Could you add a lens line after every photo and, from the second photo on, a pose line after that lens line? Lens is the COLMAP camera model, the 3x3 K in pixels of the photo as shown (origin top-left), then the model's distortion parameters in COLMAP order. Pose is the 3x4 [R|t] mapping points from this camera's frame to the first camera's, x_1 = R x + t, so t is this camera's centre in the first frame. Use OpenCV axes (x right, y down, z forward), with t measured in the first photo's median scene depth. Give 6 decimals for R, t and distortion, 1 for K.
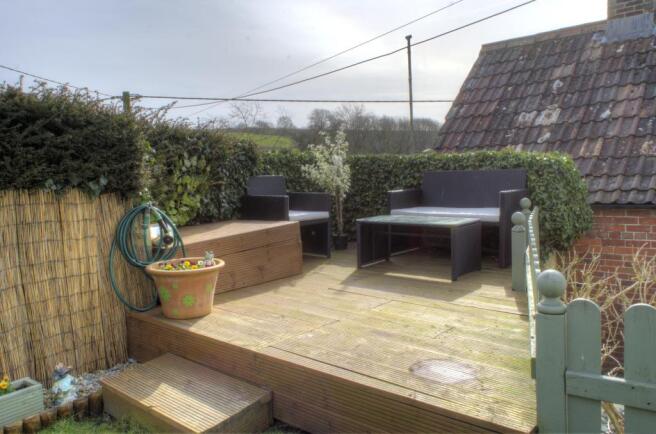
lens RADIAL K [[500.2, 0, 324.5], [0, 500.2, 213.8], [0, 0, 1]] dist [0.001225, -0.003645]
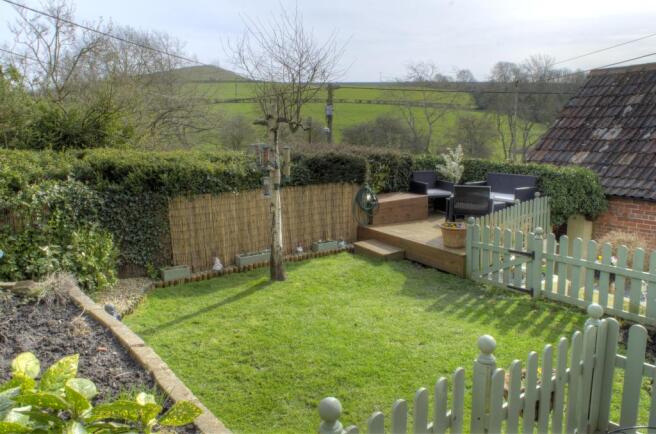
lens RADIAL K [[500.2, 0, 324.2], [0, 500.2, 212.0], [0, 0, 1]] dist [0.001225, -0.003645]
pose [[0.941363, 0.081364, -0.327437, 0.183887], [-0.053222, 0.994146, 0.094024, -0.071128], [0.333171, -0.071084, 0.940183, -0.923042]]
